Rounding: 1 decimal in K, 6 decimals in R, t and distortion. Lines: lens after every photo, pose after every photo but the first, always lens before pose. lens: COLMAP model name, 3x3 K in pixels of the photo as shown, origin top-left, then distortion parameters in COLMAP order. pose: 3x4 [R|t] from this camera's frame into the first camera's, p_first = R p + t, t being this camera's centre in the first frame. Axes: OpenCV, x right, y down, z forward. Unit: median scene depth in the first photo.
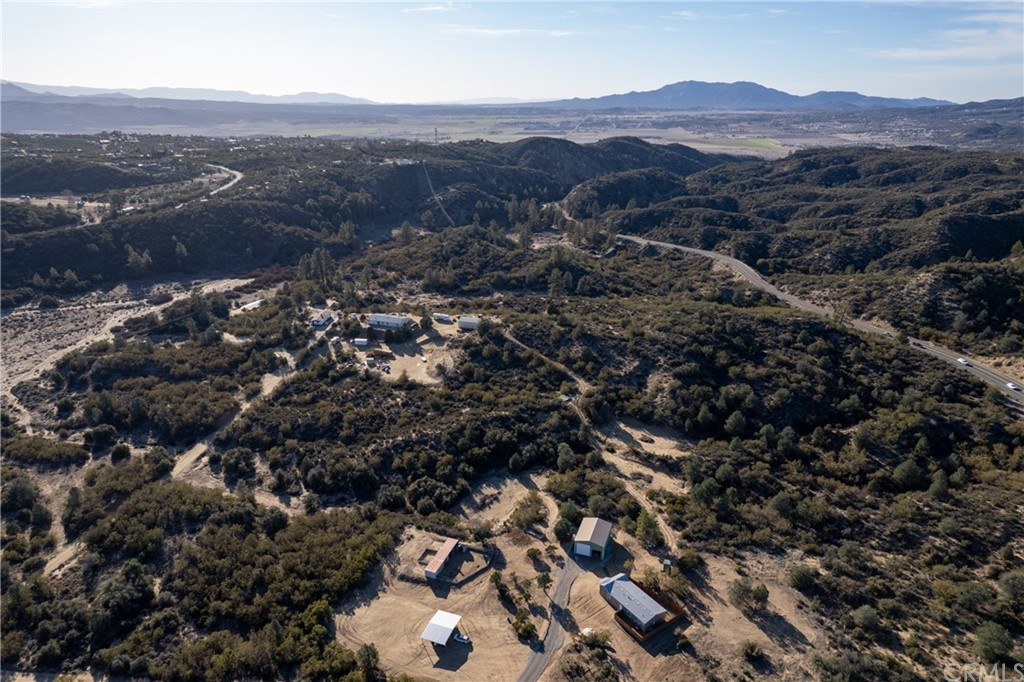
lens RADIAL K [[655.7, 0, 509.7], [0, 655.7, 345.8], [0, 0, 1]] dist [-0.075717, 0.069657]
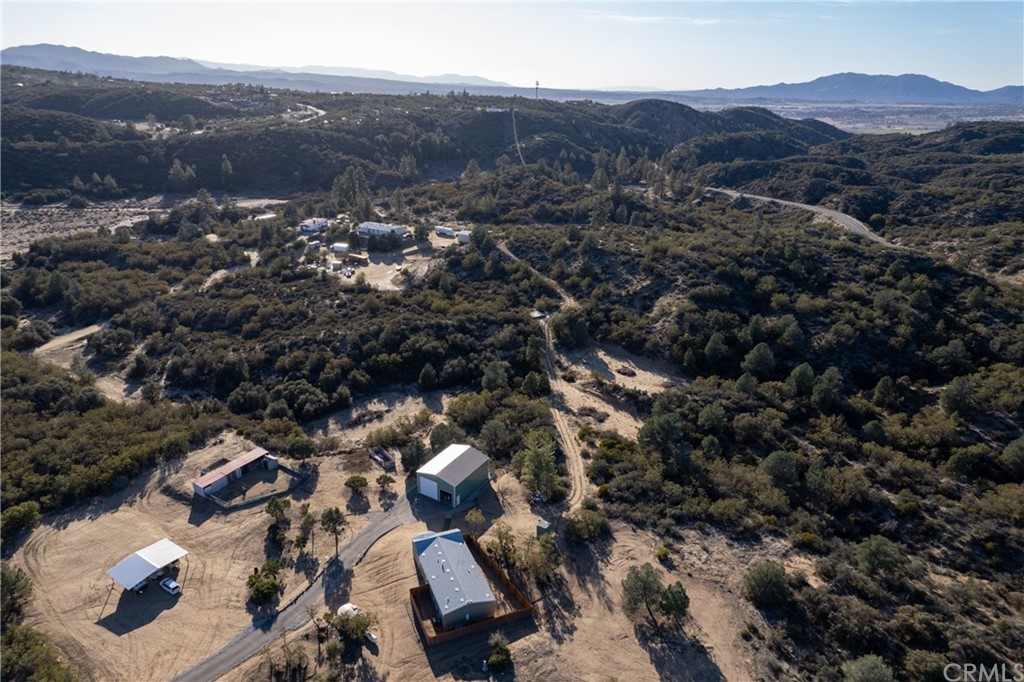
lens RADIAL K [[655.7, 0, 509.7], [0, 655.7, 345.8], [0, 0, 1]] dist [-0.075717, 0.069657]
pose [[0.979508, 0.098394, -0.175736, 0.219051], [-0.095512, 0.995119, 0.024805, 0.115870], [0.177319, -0.007512, 0.984125, 0.297878]]
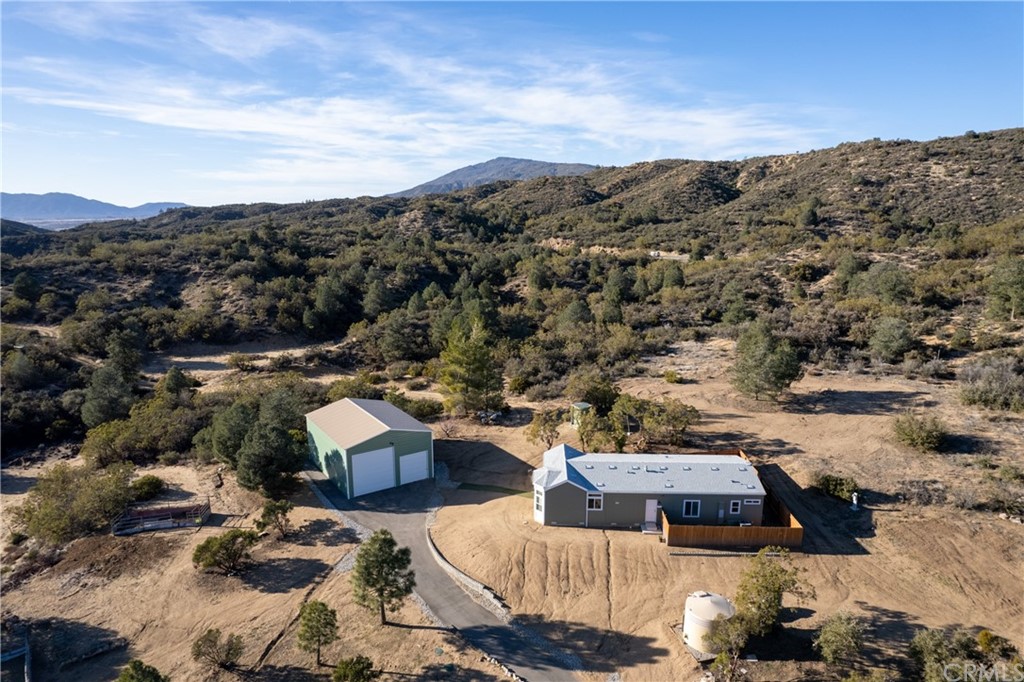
lens RADIAL K [[655.7, 0, 509.7], [0, 655.7, 345.8], [0, 0, 1]] dist [-0.075717, 0.069657]
pose [[0.598809, -0.168703, 0.782922, -0.060961], [0.295727, 0.955055, -0.020390, 0.214420], [-0.744294, 0.243741, 0.621785, 0.567292]]
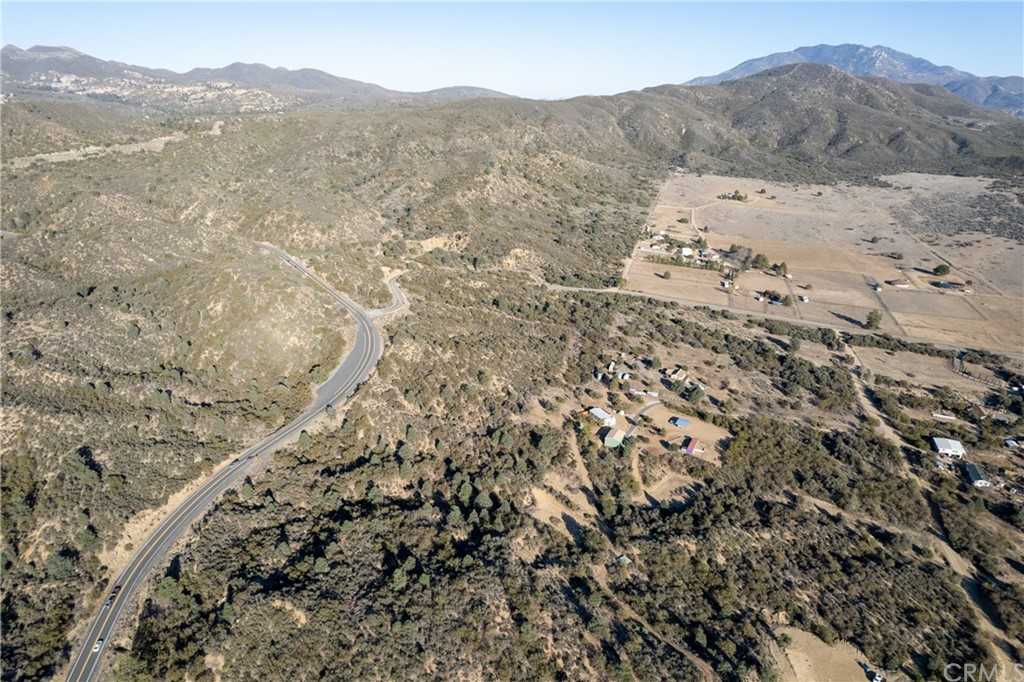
lens RADIAL K [[655.7, 0, 509.7], [0, 655.7, 345.8], [0, 0, 1]] dist [-0.075717, 0.069657]
pose [[-0.993590, -0.040050, 0.105710, 0.188418], [0.042616, 0.733426, 0.678432, -0.951092], [-0.104702, 0.678589, -0.727018, 1.744582]]
